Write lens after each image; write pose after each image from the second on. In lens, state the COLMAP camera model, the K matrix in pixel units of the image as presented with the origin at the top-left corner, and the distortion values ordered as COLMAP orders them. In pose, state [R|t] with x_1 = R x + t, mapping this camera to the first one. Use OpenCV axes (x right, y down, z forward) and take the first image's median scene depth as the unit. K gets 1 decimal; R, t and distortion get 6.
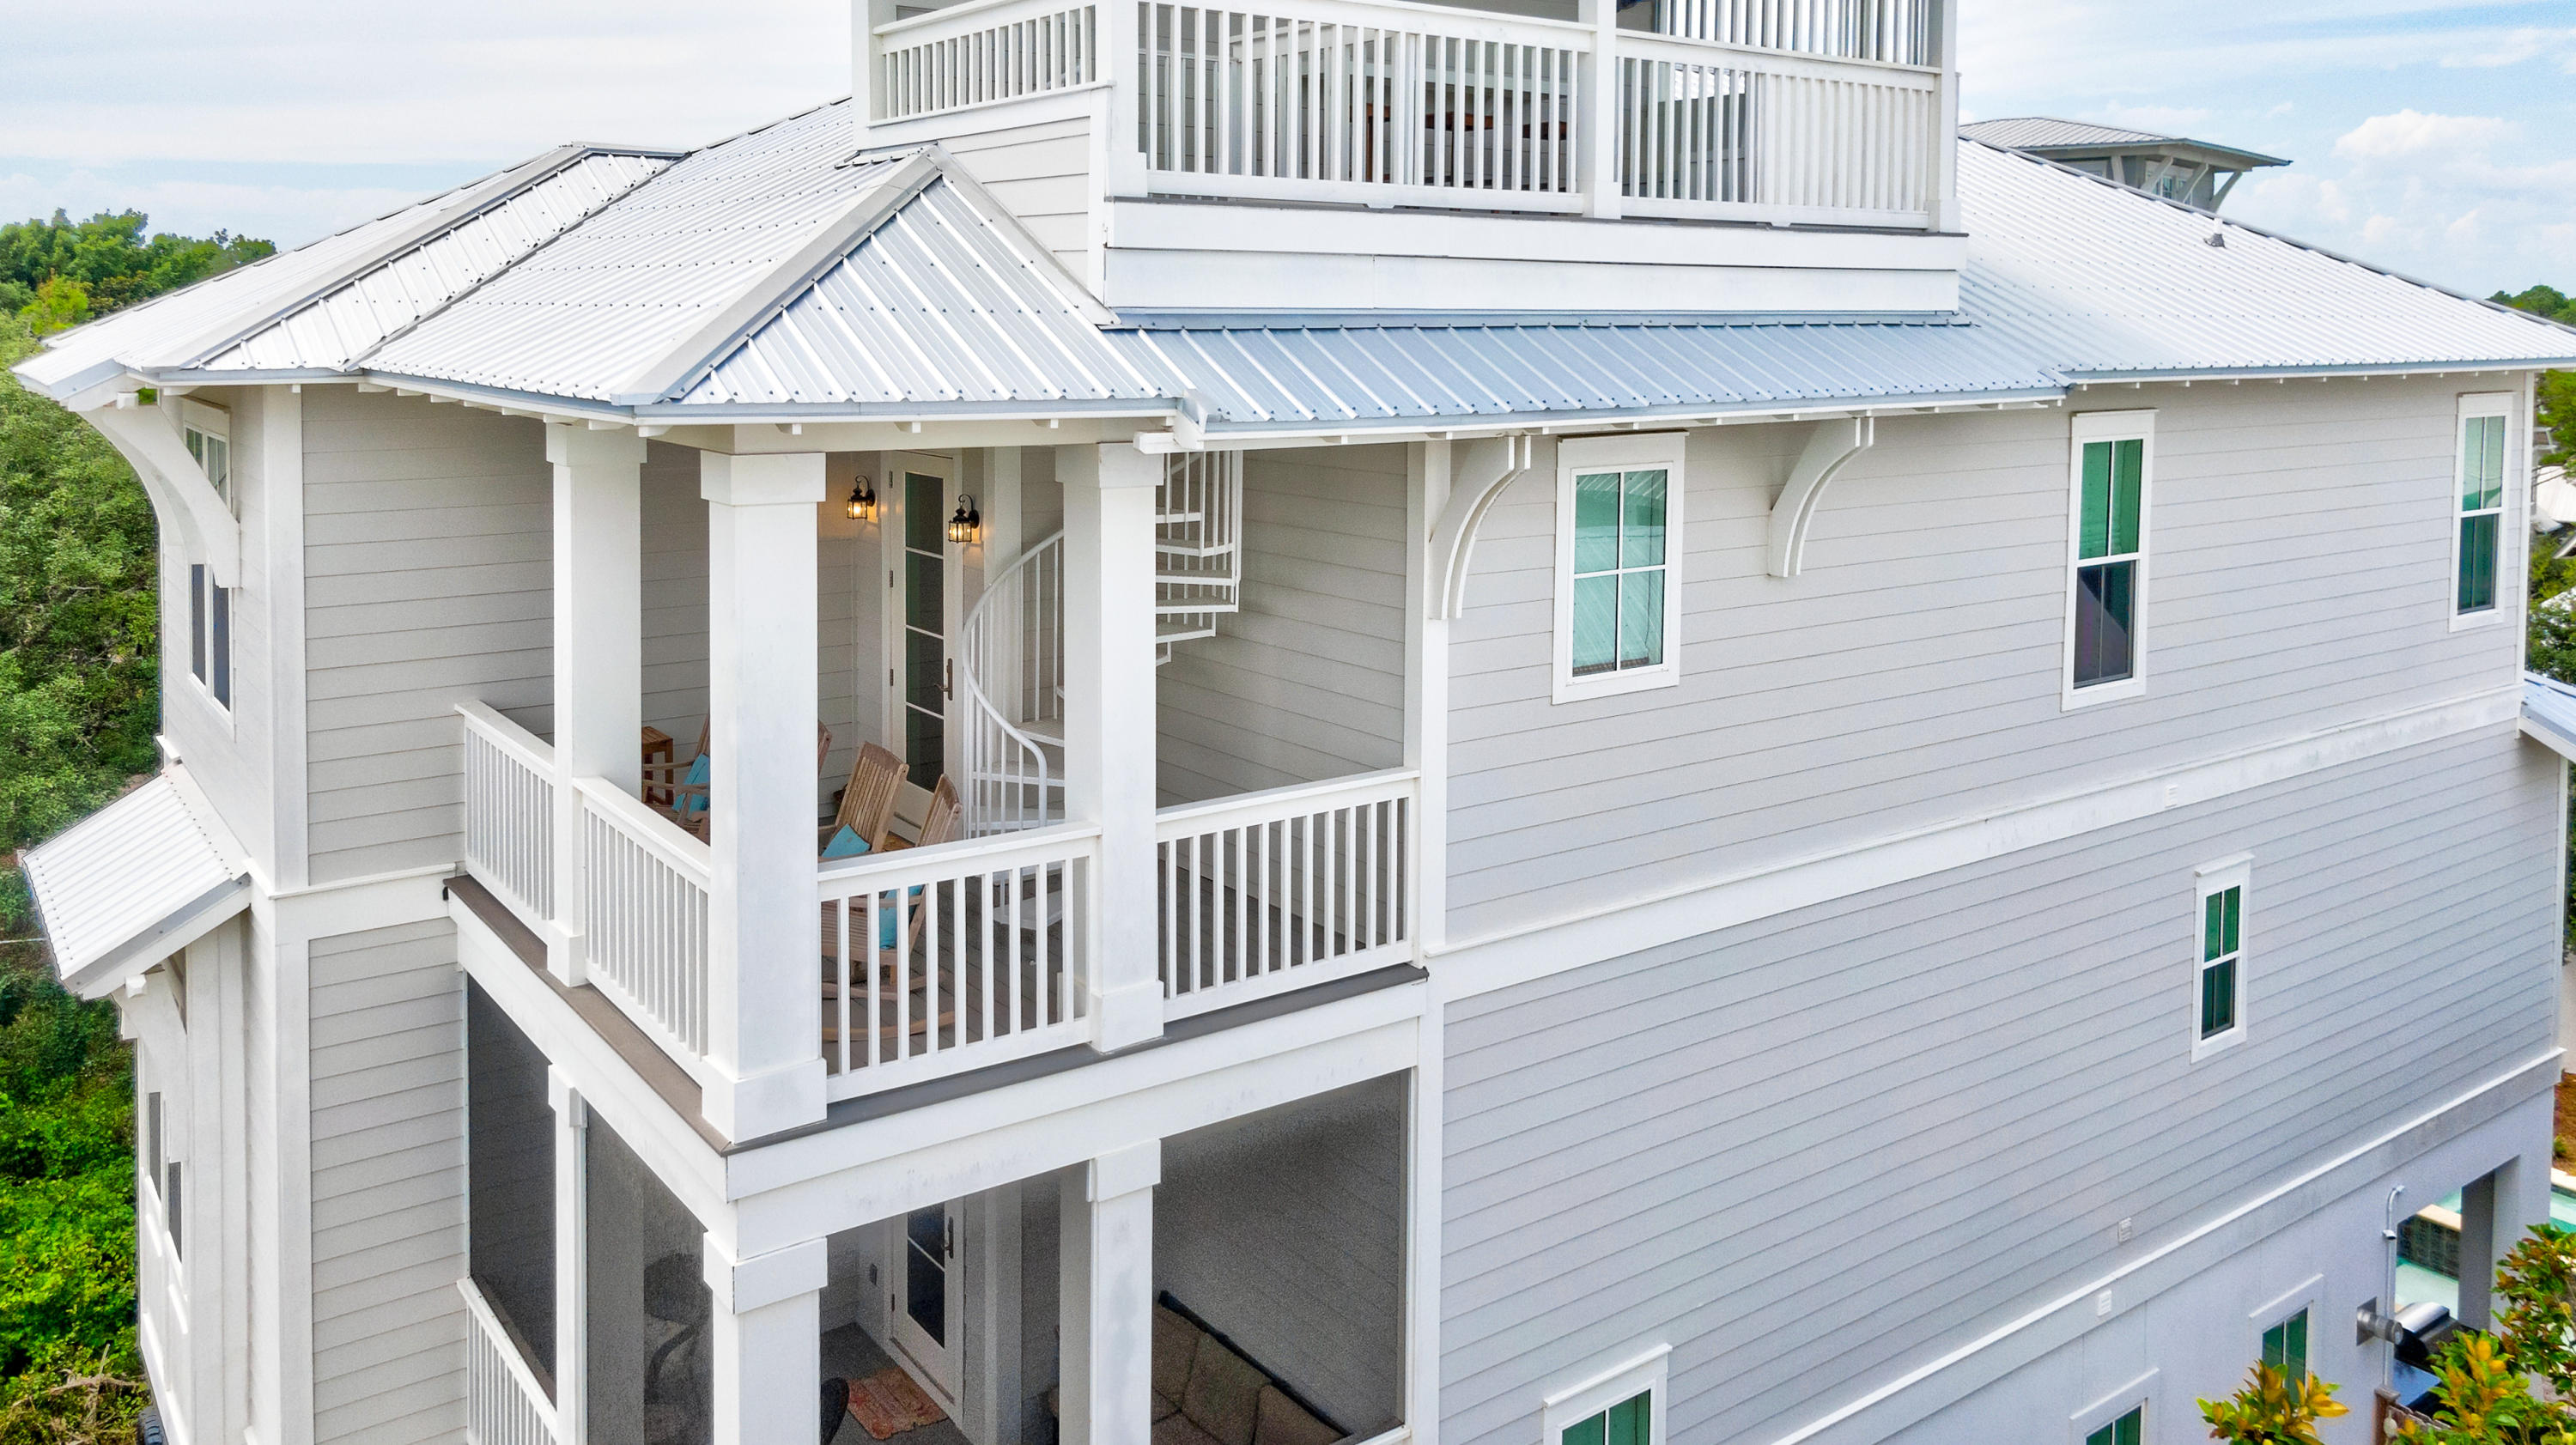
lens RADIAL K [[1934.4, 0, 1160.2], [0, 1934.4, 722.6], [0, 0, 1]] dist [0.033589, -0.010239]
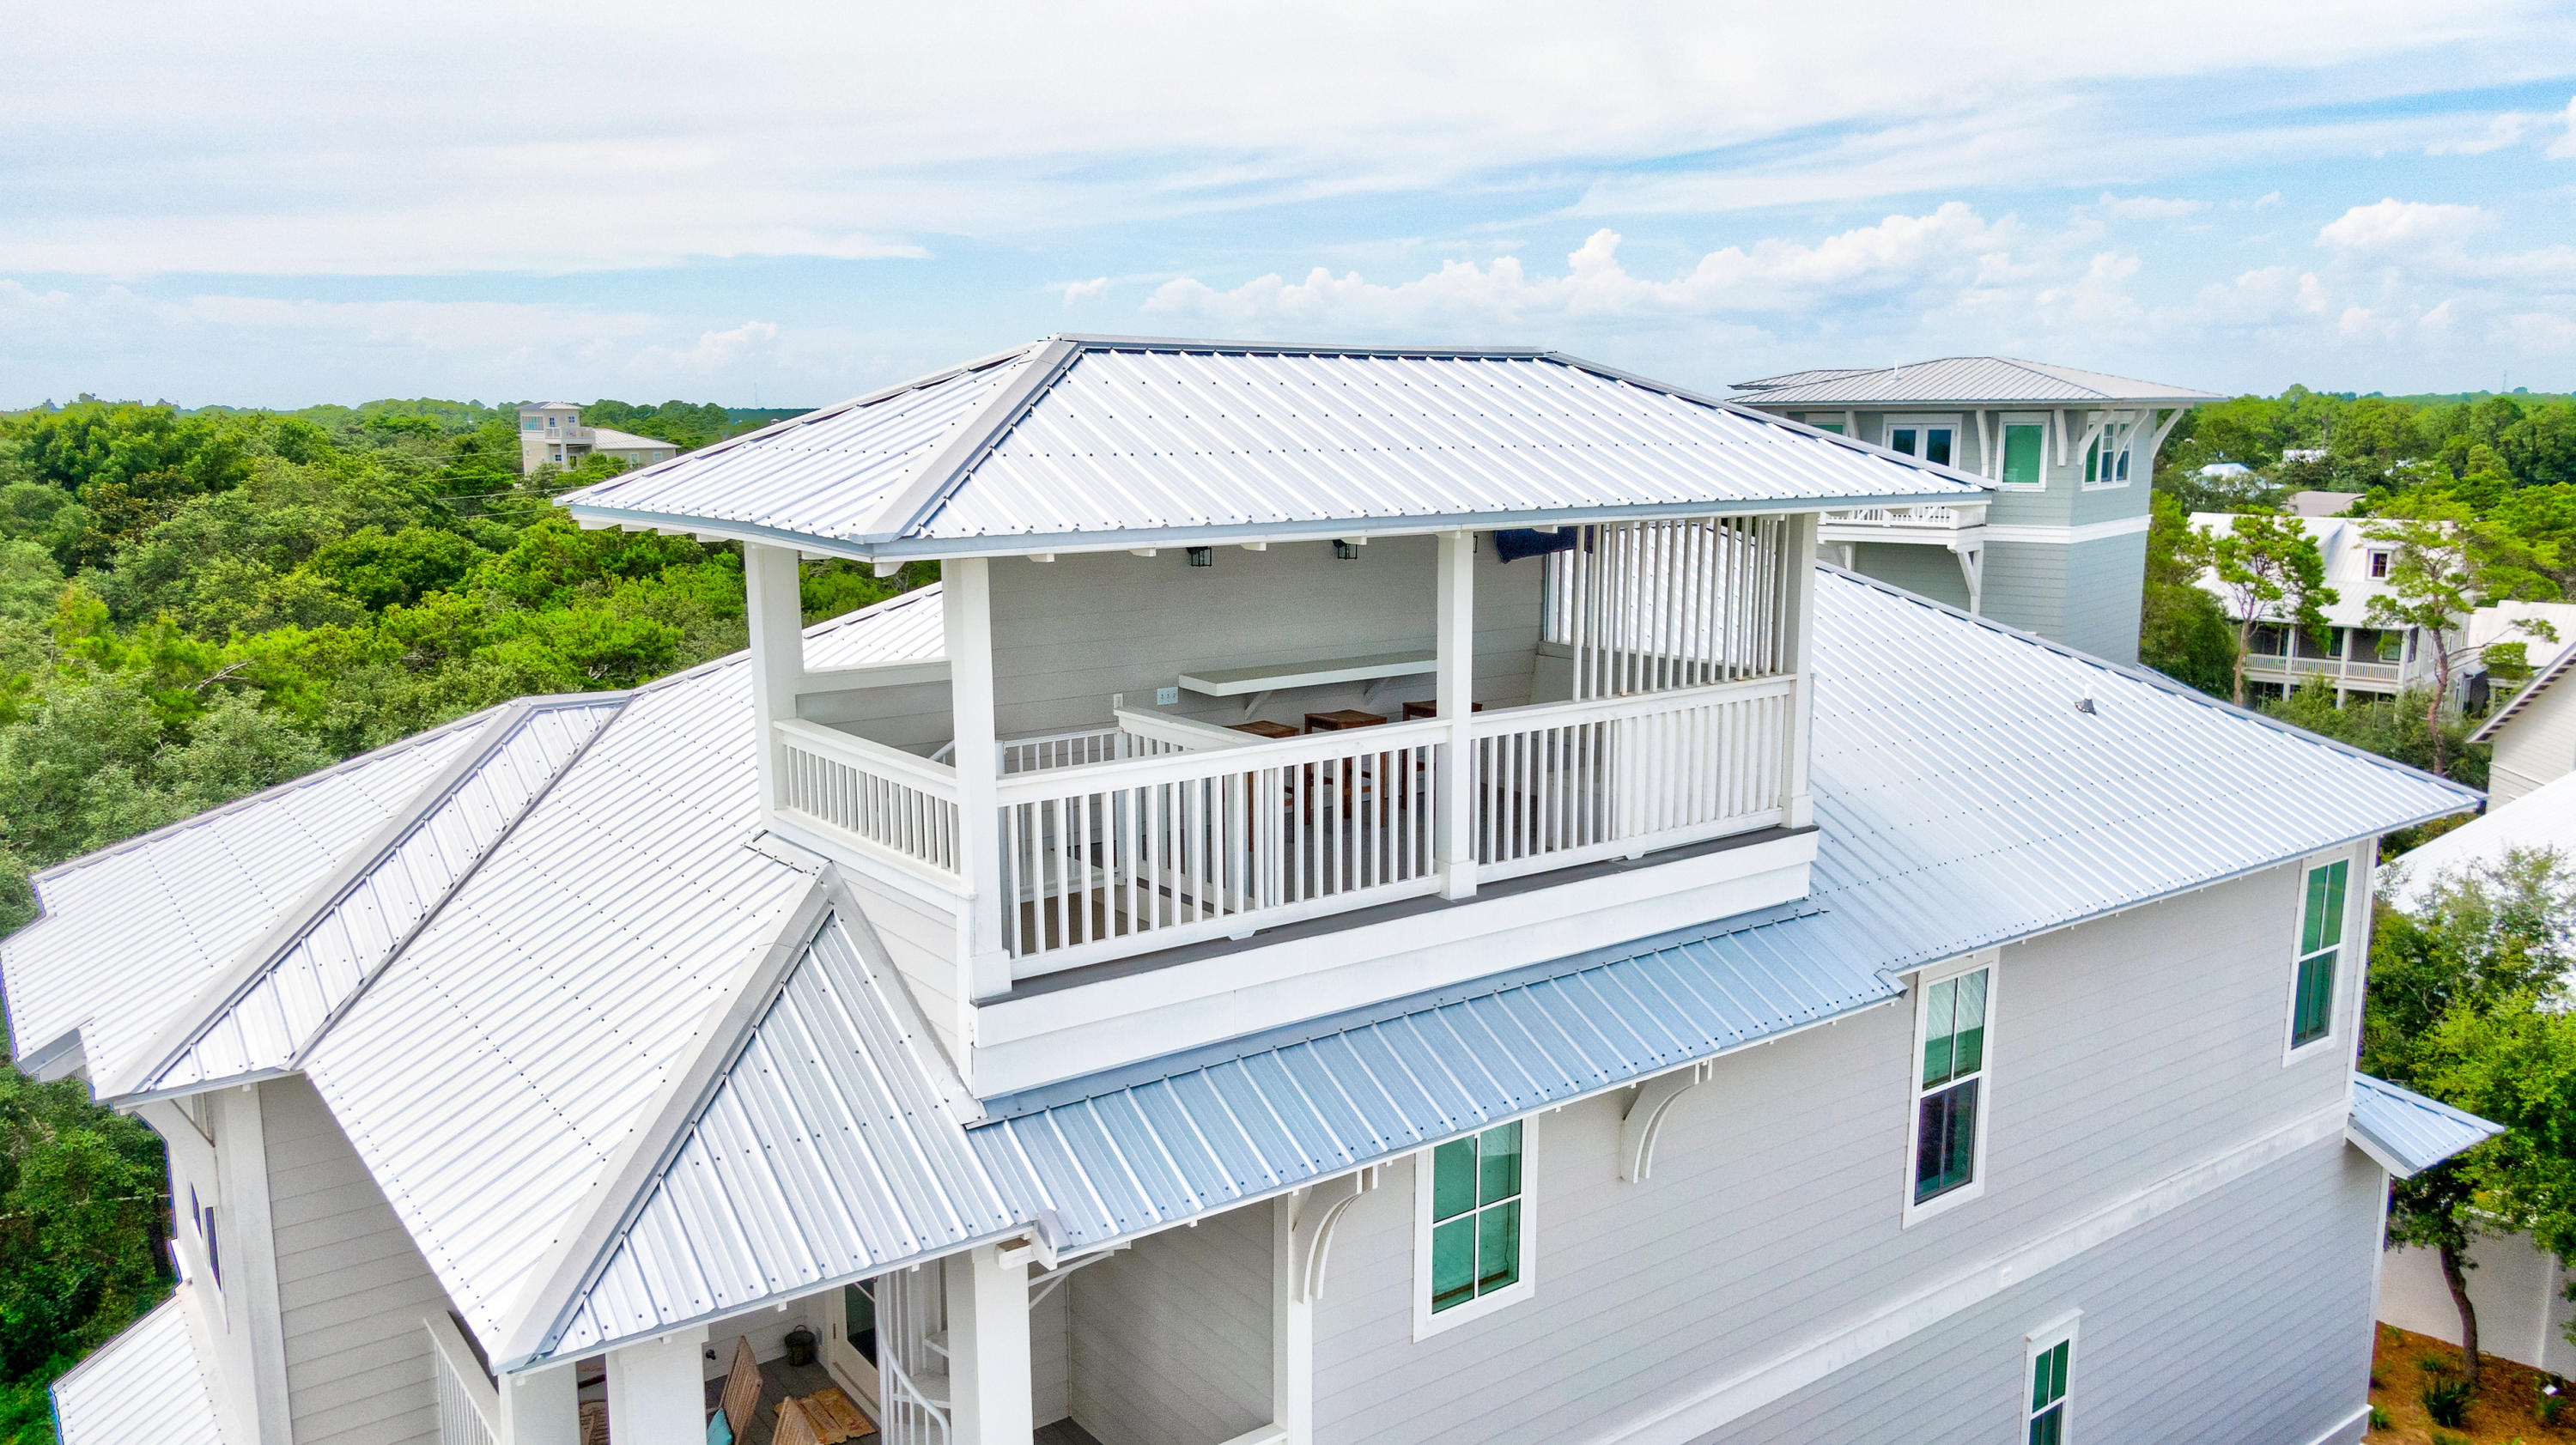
lens RADIAL K [[1840.8, 0, 1278.0], [0, 1840.8, 727.9], [0, 0, 1]] dist [0.048419, -0.036158]
pose [[0.999849, -0.016652, 0.005033, 0.112963], [0.015837, 0.991024, 0.132745, -0.446955], [-0.007199, -0.132645, 0.991137, -0.000405]]
